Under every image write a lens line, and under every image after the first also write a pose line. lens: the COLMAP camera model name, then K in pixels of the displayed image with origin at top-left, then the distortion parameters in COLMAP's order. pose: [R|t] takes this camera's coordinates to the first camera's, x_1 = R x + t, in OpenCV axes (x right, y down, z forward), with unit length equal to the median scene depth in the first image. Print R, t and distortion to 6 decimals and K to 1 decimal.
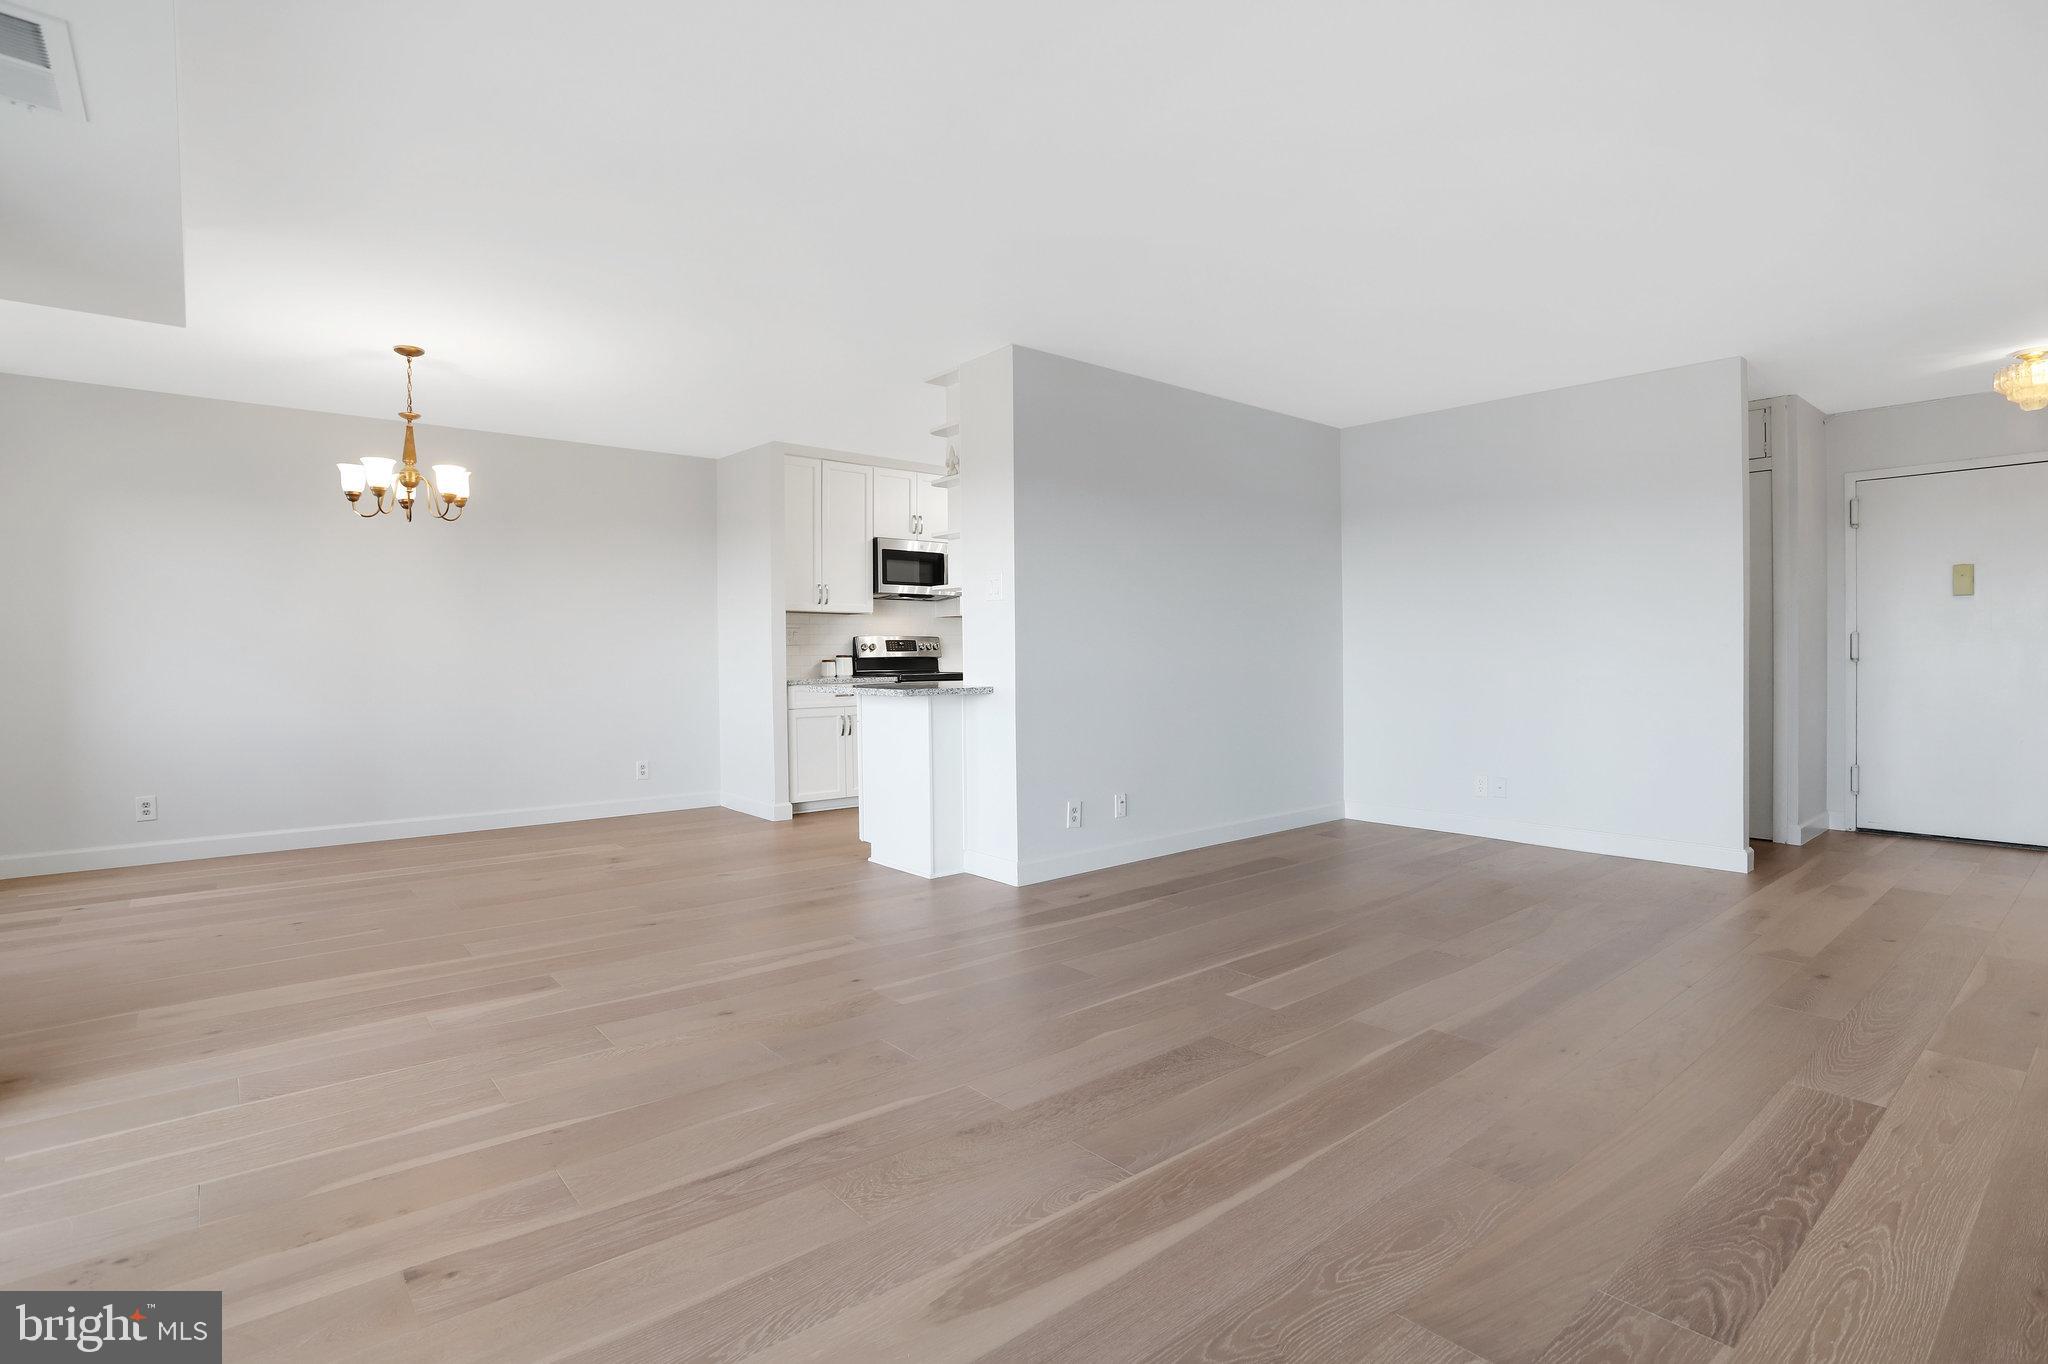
lens RADIAL K [[1015.9, 0, 1019.9], [0, 1015.9, 656.3], [0, 0, 1]] dist [-0.039517, 0.000403]
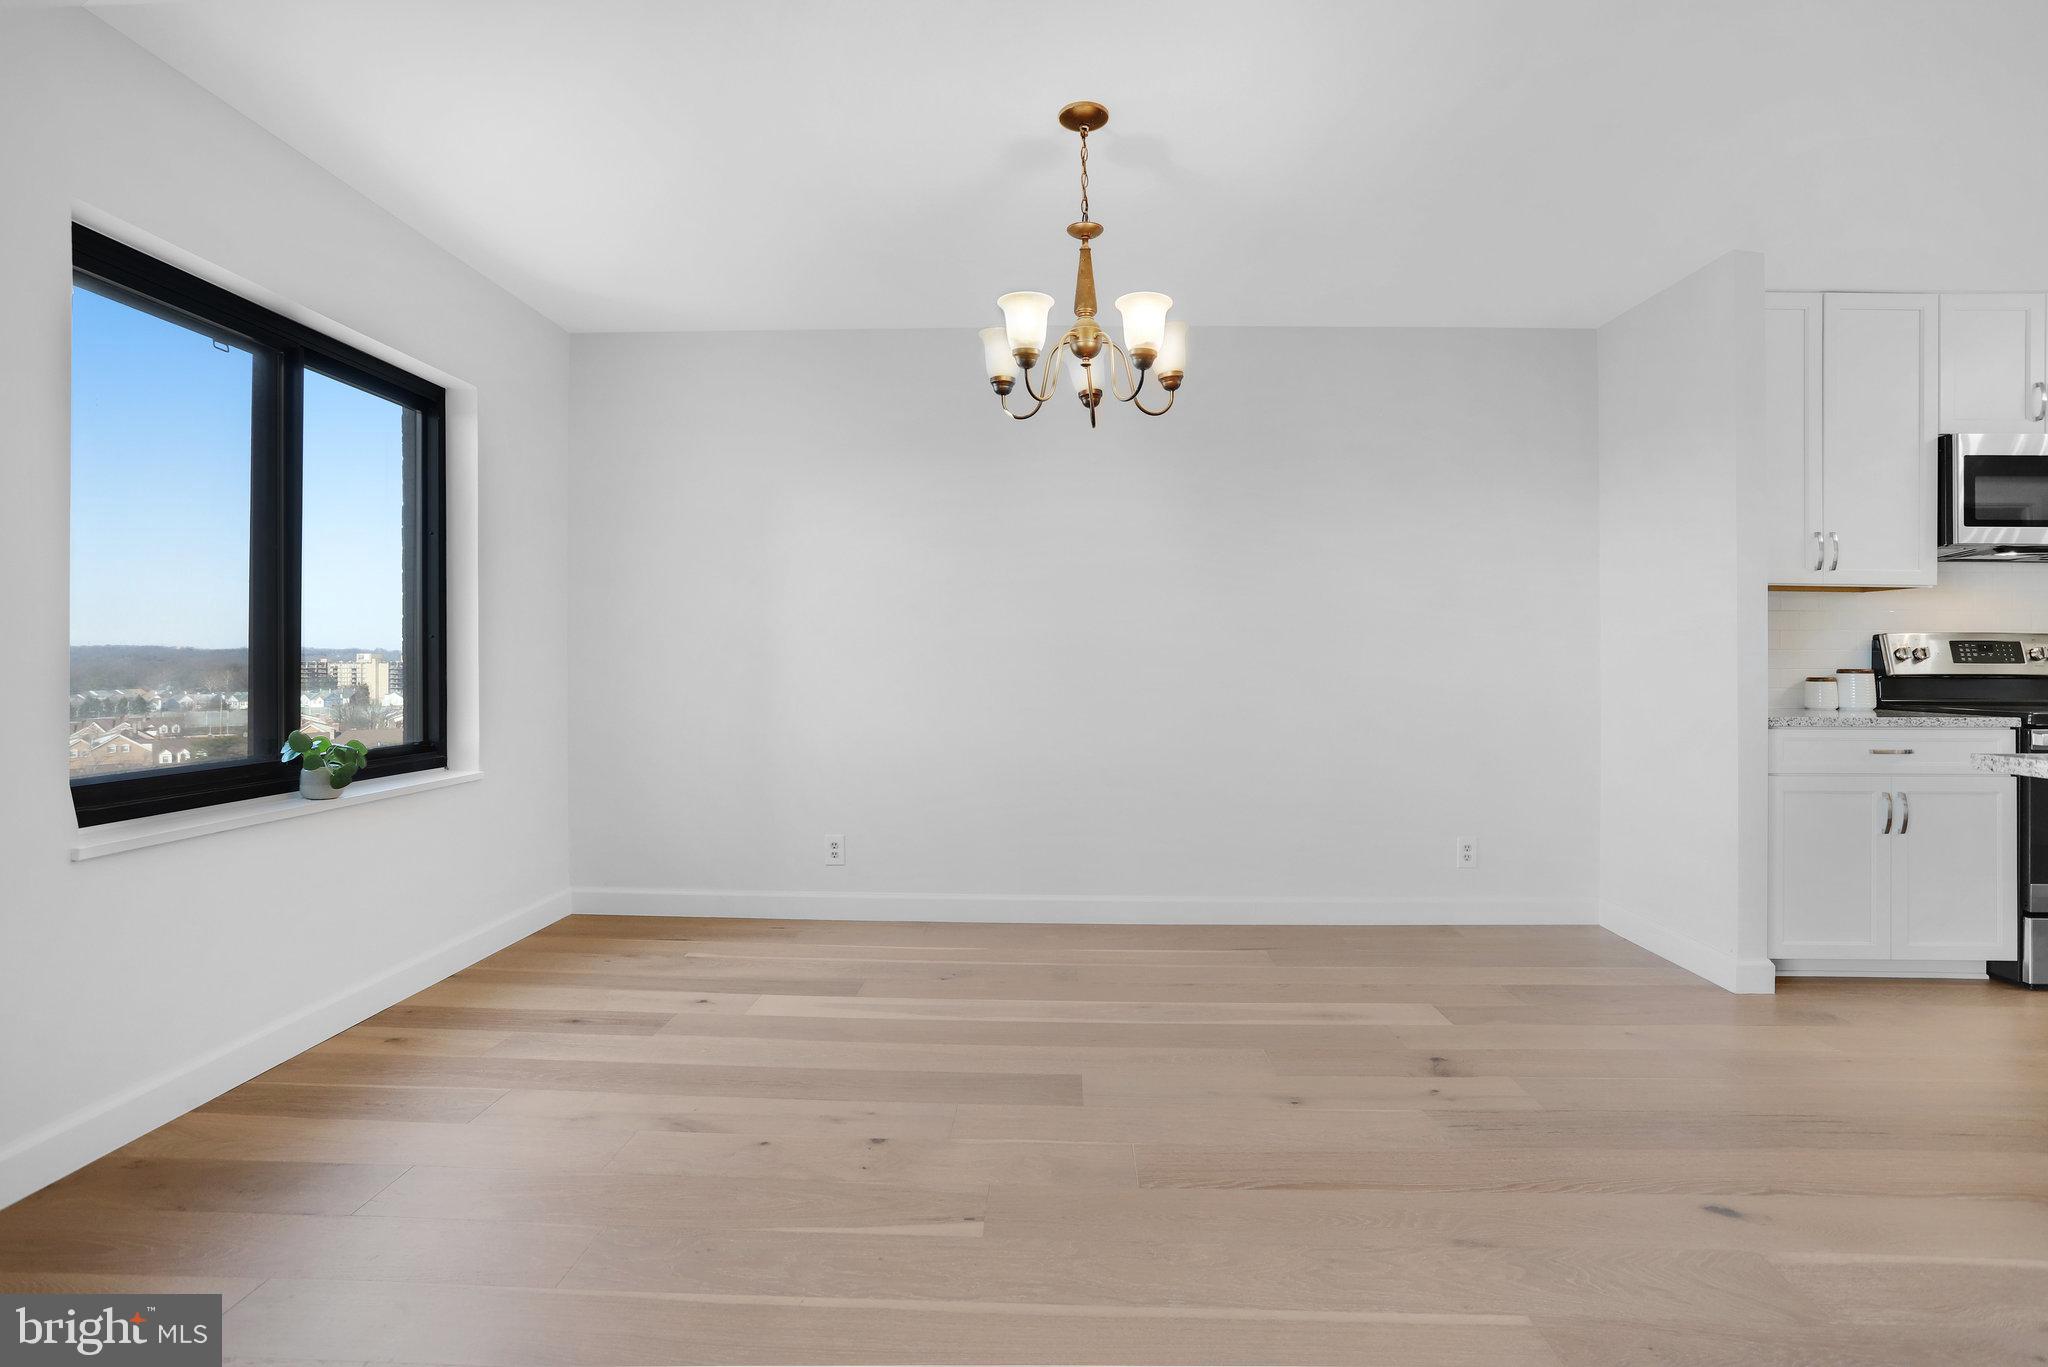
lens RADIAL K [[1014.7, 0, 1025.2], [0, 1014.7, 651.5], [0, 0, 1]] dist [-0.036834, 0.012658]
pose [[0.752341, 0.002558, -0.658769, -0.175738], [-0.011294, 0.999896, -0.009016, -0.000902], [0.658677, 0.014223, 0.752291, 0.368353]]
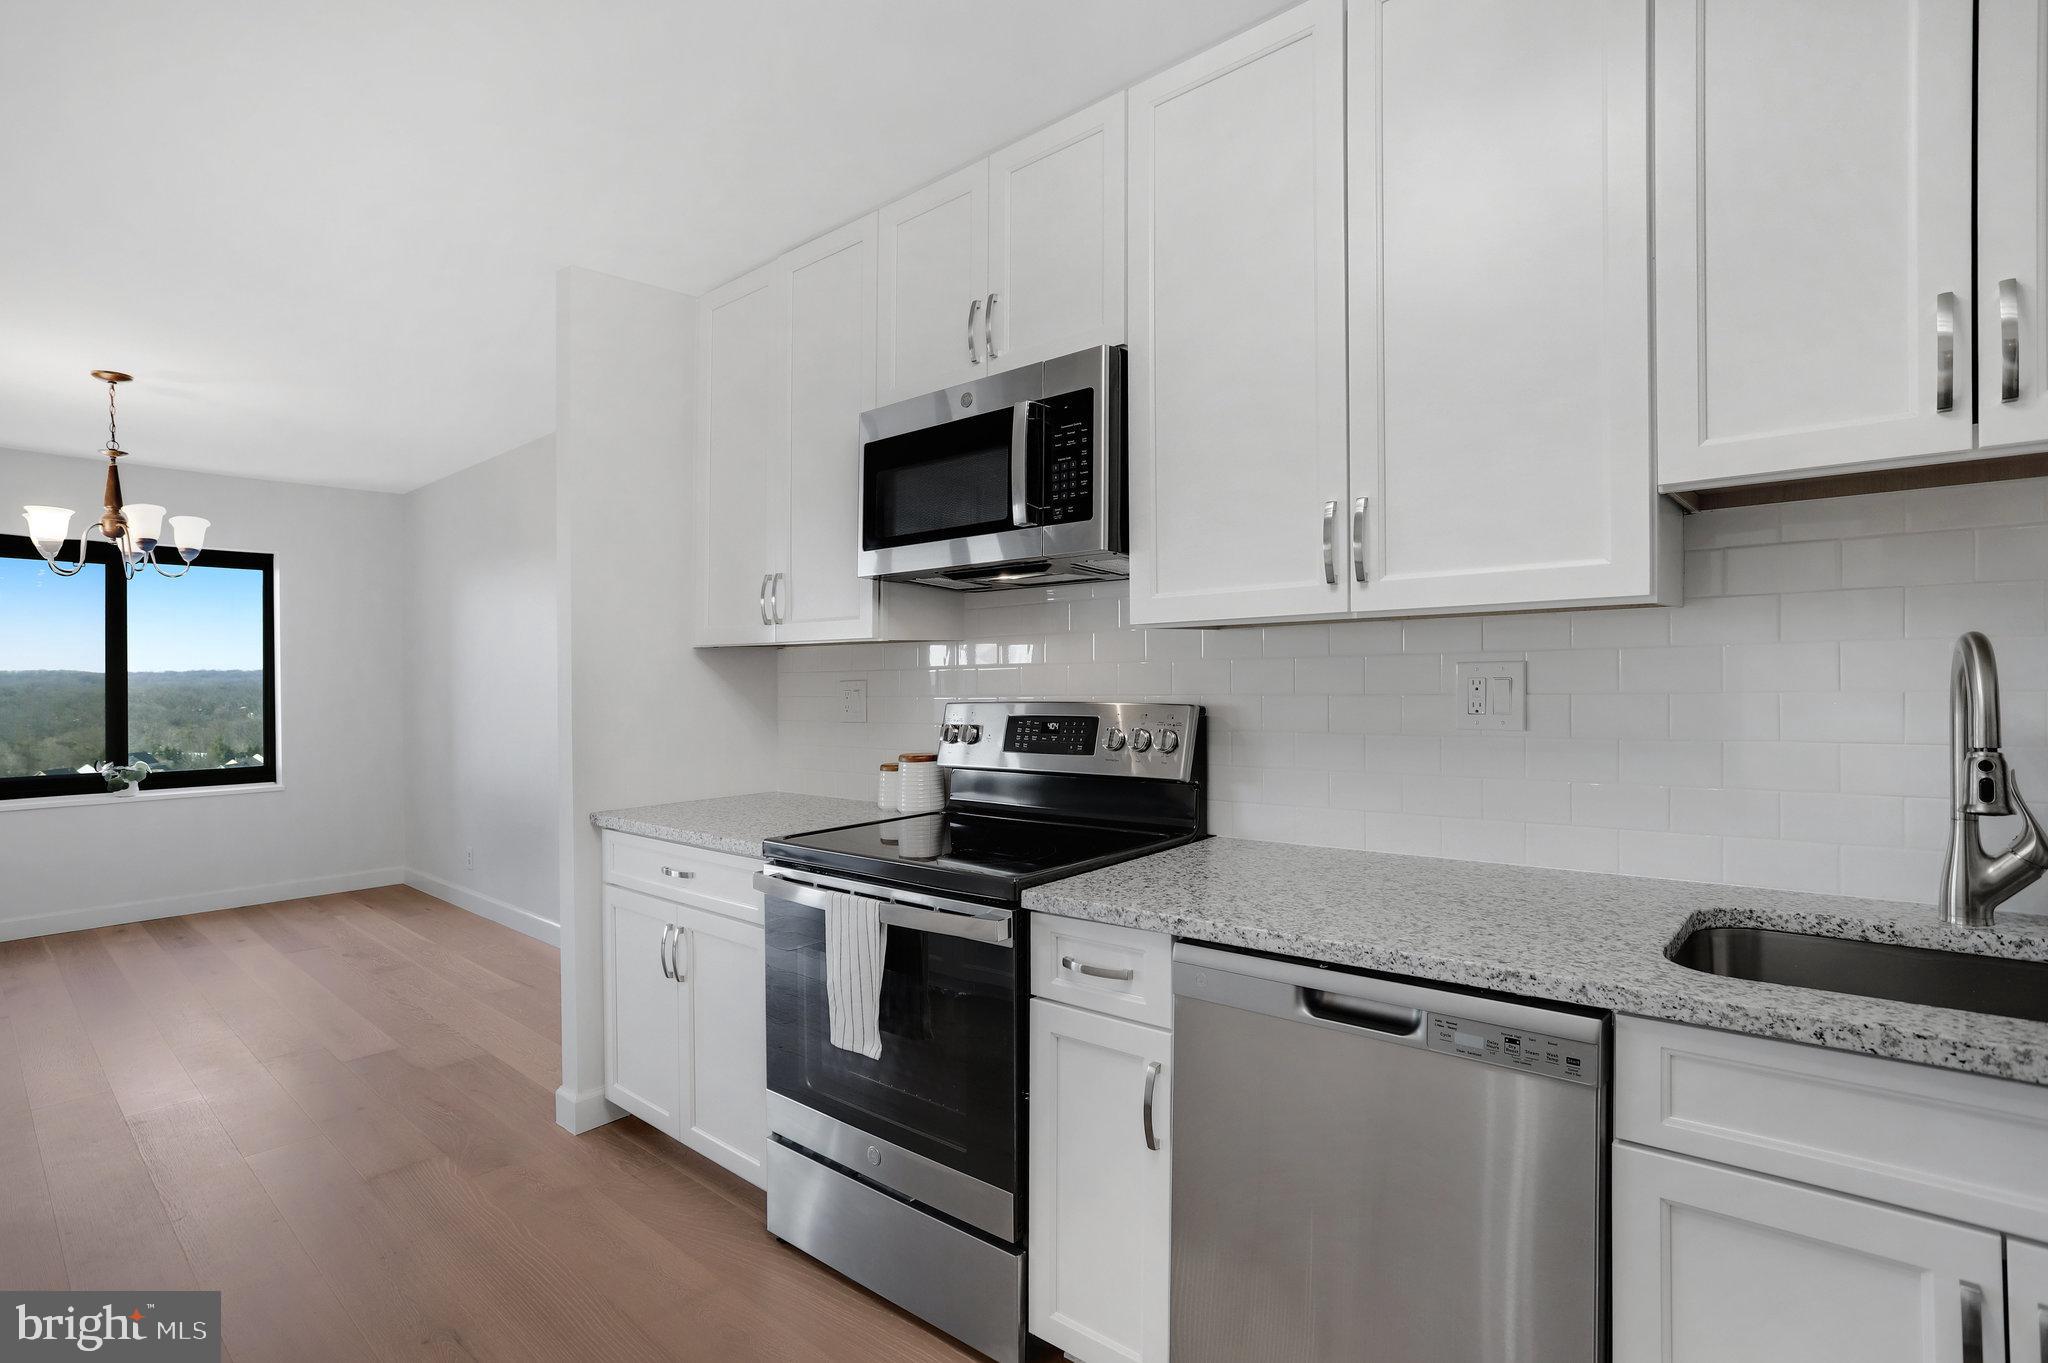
lens RADIAL K [[1064.0, 0, 985.4], [0, 1064.0, 673.7], [0, 0, 1]] dist [-0.059668, 0.026460]
pose [[0.111853, 0.005300, -0.993711, 0.230070], [0.012816, 0.999895, 0.006775, -0.035994], [0.993642, -0.013493, 0.111773, 1.094541]]
